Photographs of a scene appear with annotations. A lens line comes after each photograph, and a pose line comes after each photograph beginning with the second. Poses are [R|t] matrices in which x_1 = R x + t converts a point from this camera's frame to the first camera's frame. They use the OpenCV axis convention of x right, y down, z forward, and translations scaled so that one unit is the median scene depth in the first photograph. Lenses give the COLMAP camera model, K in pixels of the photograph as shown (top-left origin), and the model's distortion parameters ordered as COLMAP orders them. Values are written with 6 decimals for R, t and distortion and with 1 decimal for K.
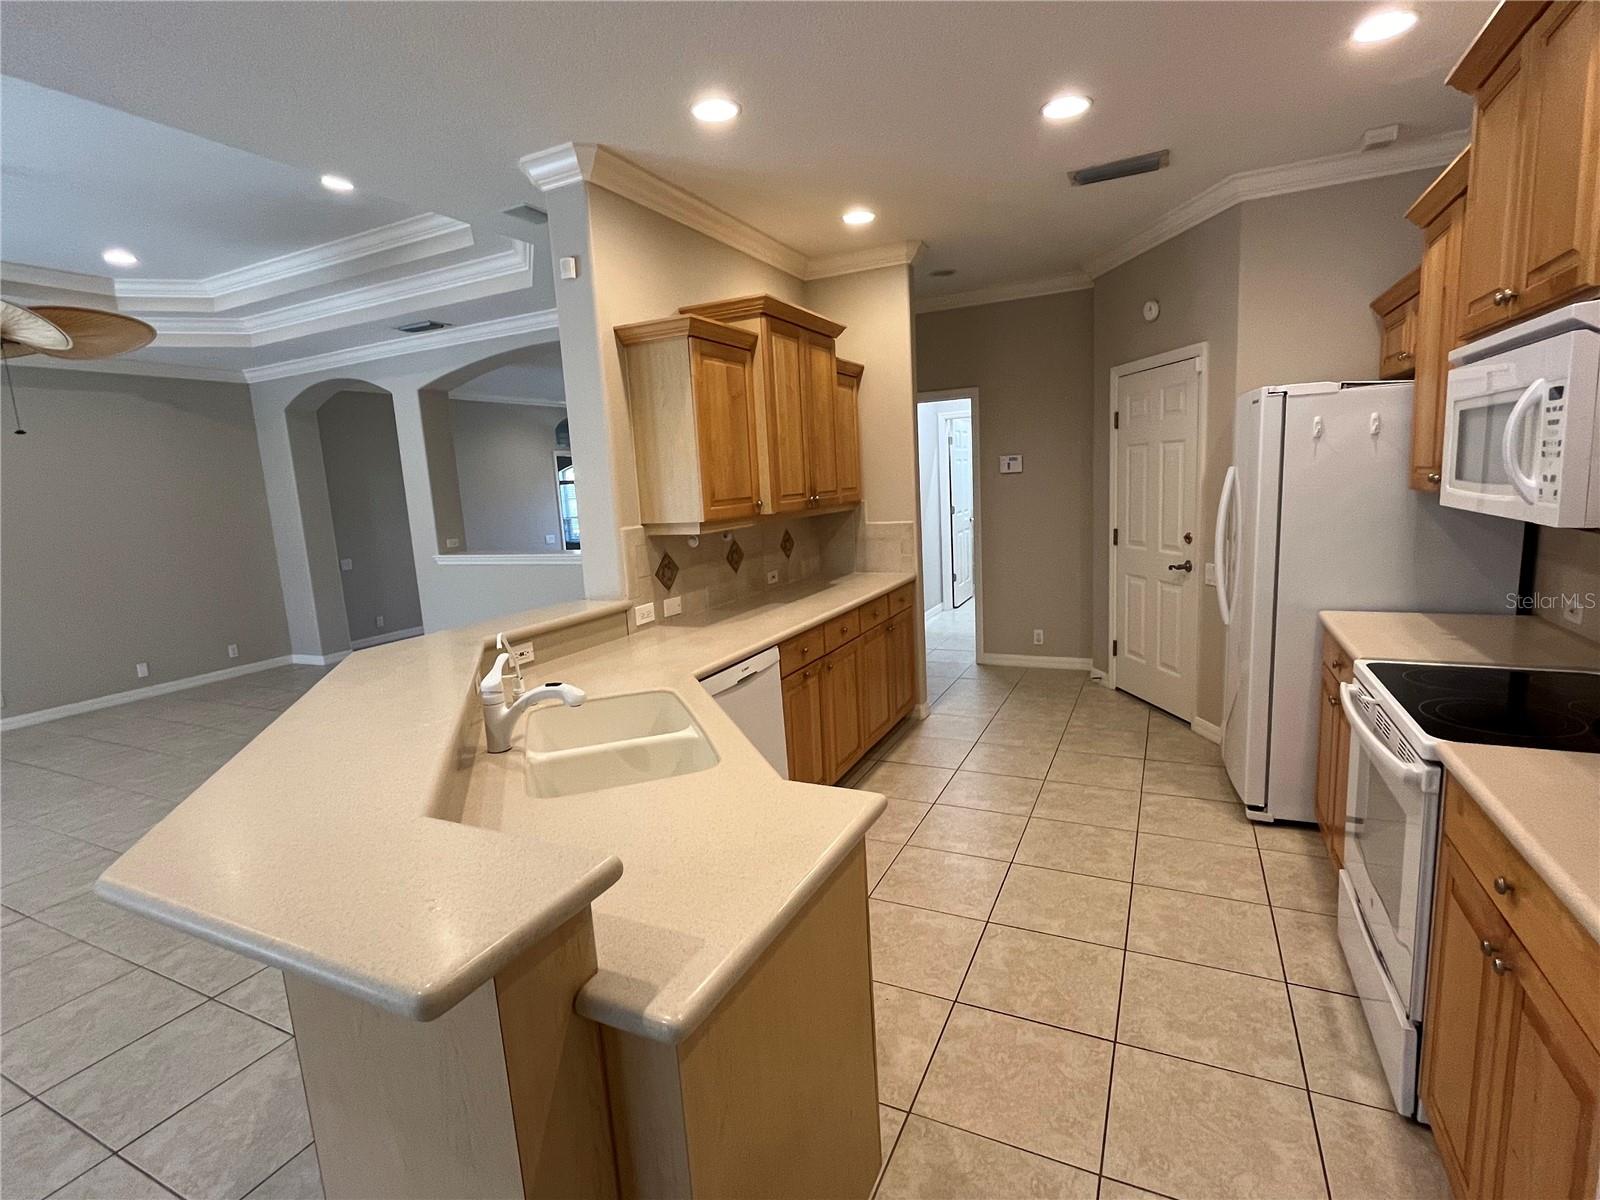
lens RADIAL K [[772.7, 0, 794.9], [0, 772.7, 603.9], [0, 0, 1]] dist [0.001538, 0.001022]
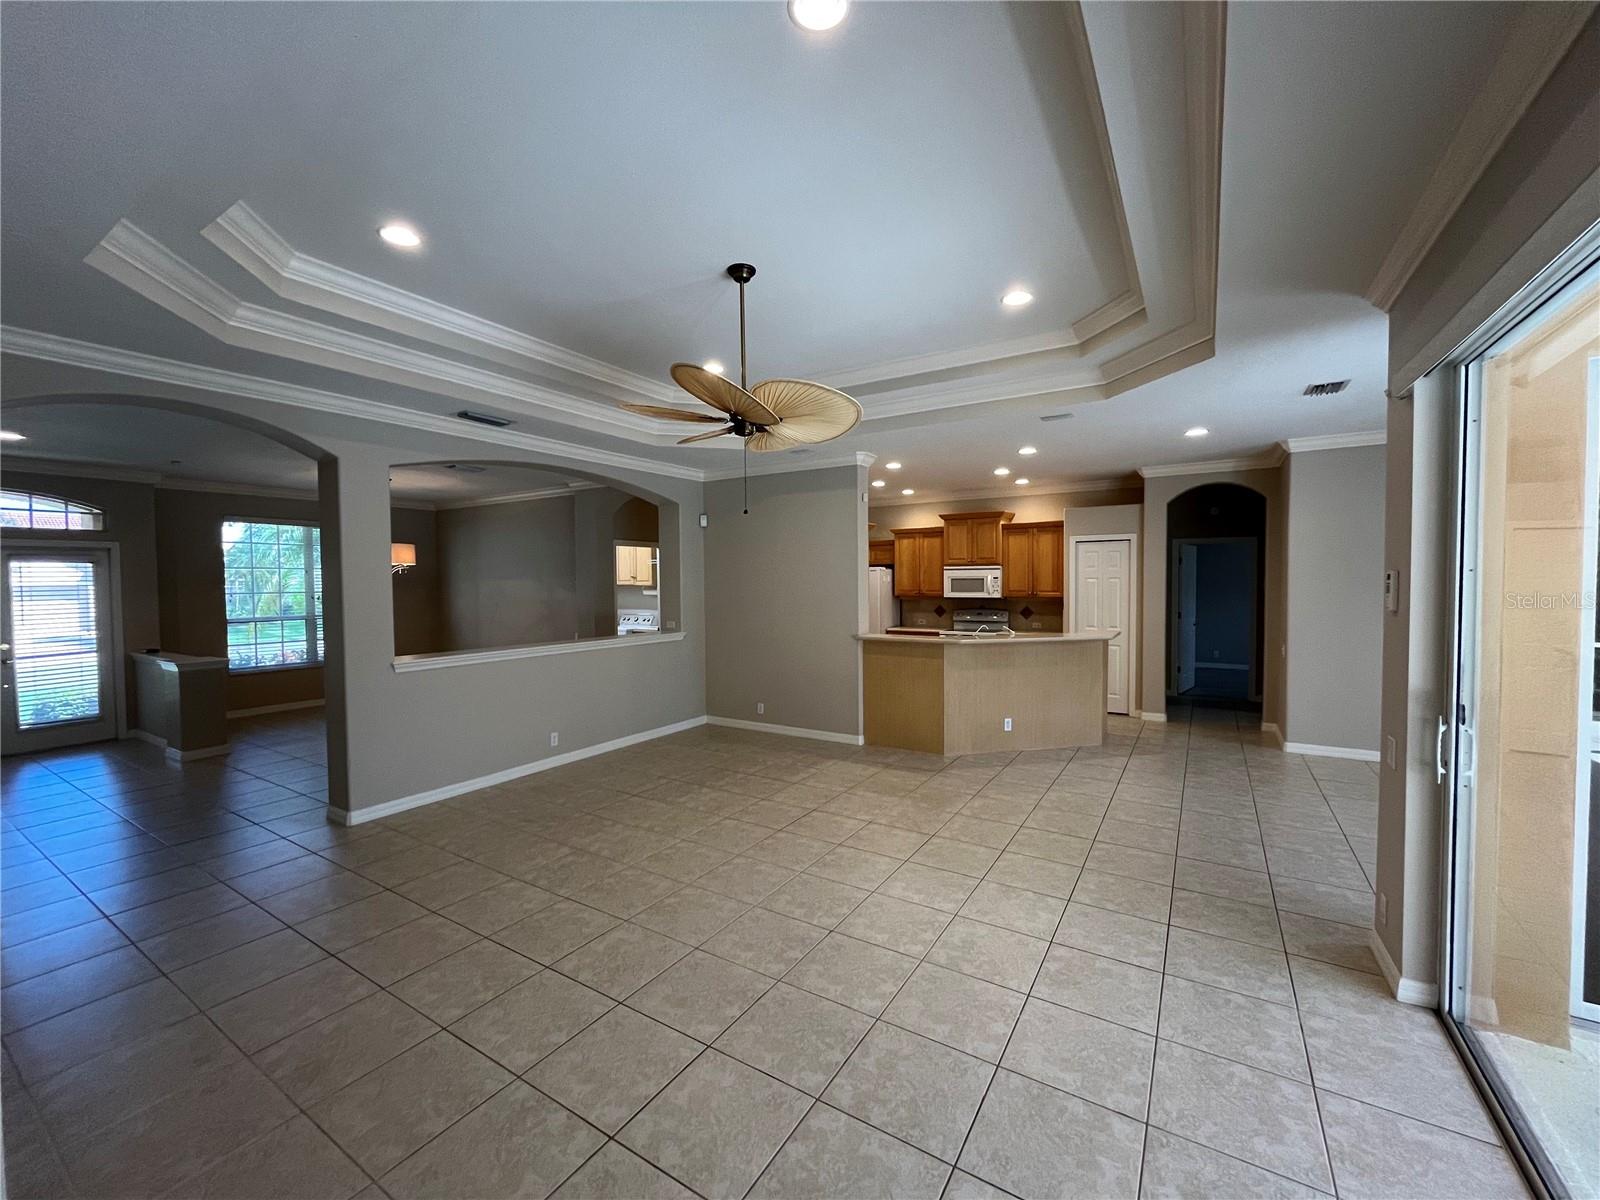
lens RADIAL K [[654.5, 0, 792.4], [0, 654.5, 607.4], [0, 0, 1]] dist [-0.003050, -0.000231]
pose [[0.106143, 0.013883, 0.994254, -1.657285], [0.162591, 0.986203, -0.031128, -0.044202], [-0.980968, 0.164960, 0.102421, 0.752416]]
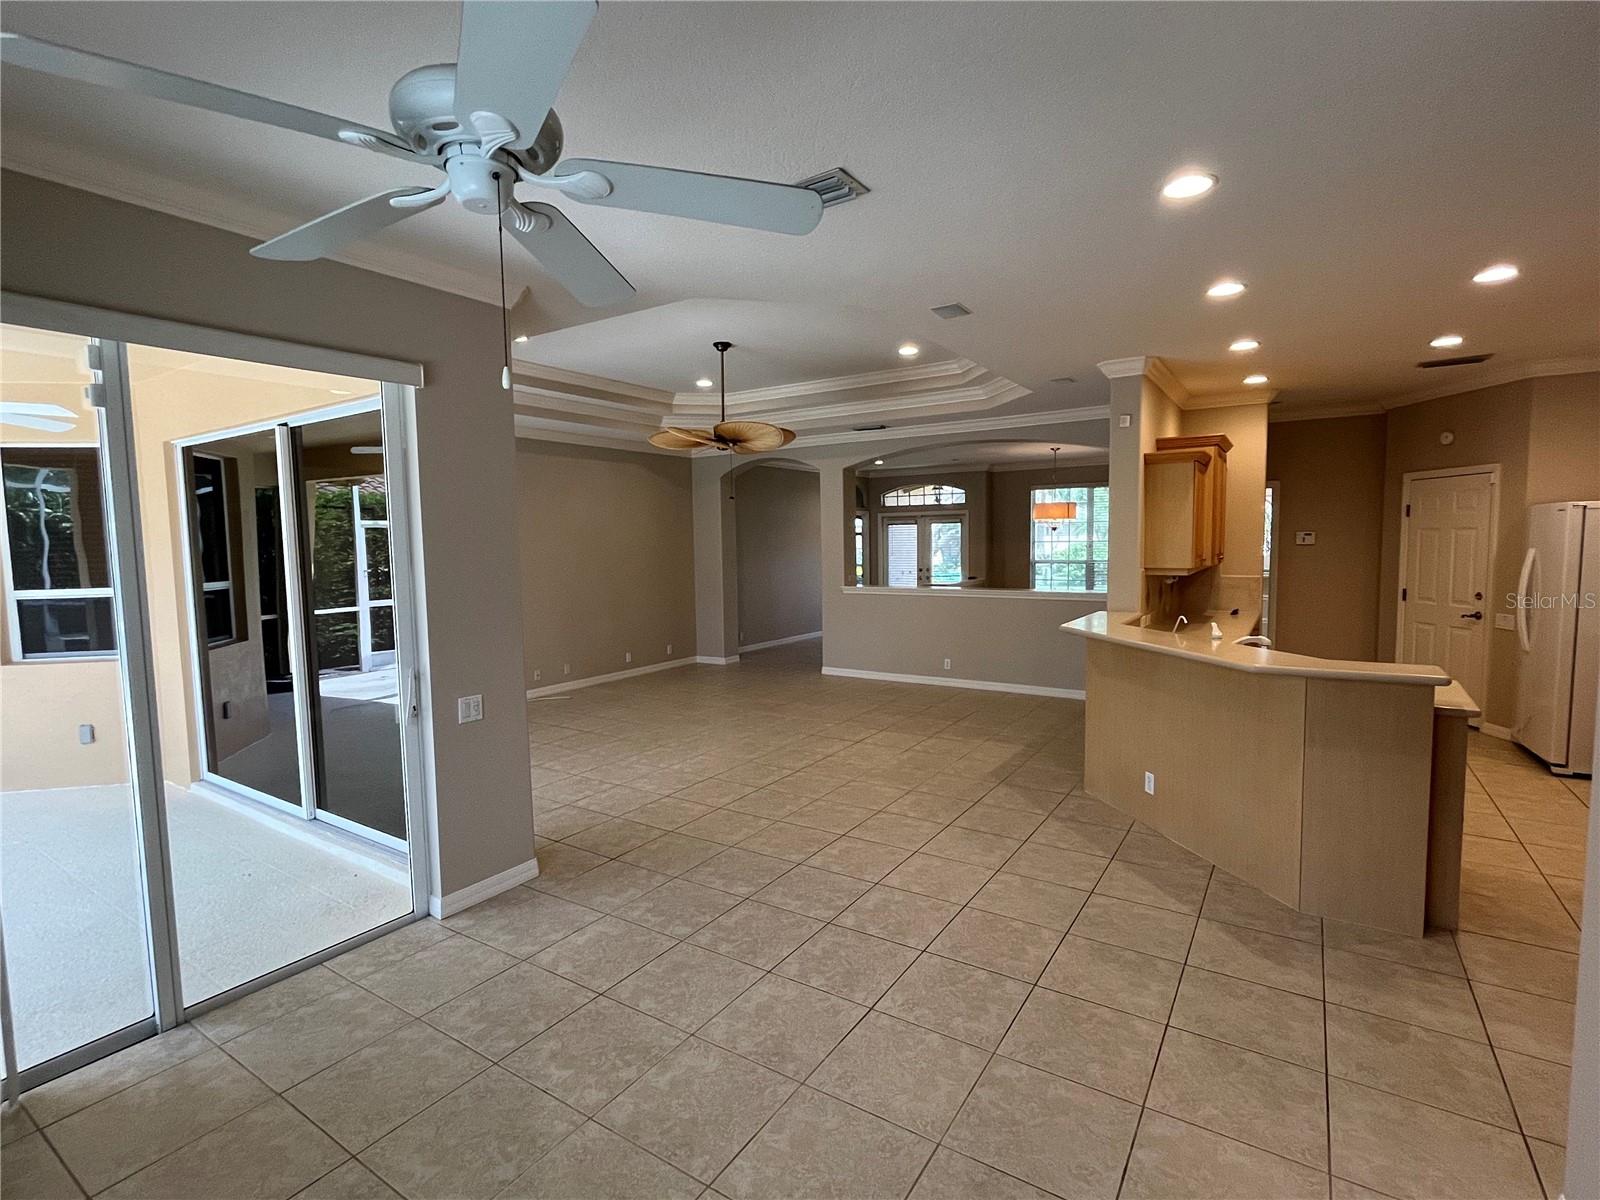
lens RADIAL K [[772.7, 0, 801.2], [0, 772.7, 603.4], [0, 0, 1]] dist [0.001538, 0.001022]
pose [[0.991303, 0.050357, -0.121585, -0.551386], [-0.058996, 0.995903, -0.068533, 0.099262], [0.117636, 0.075110, 0.990212, -0.556230]]
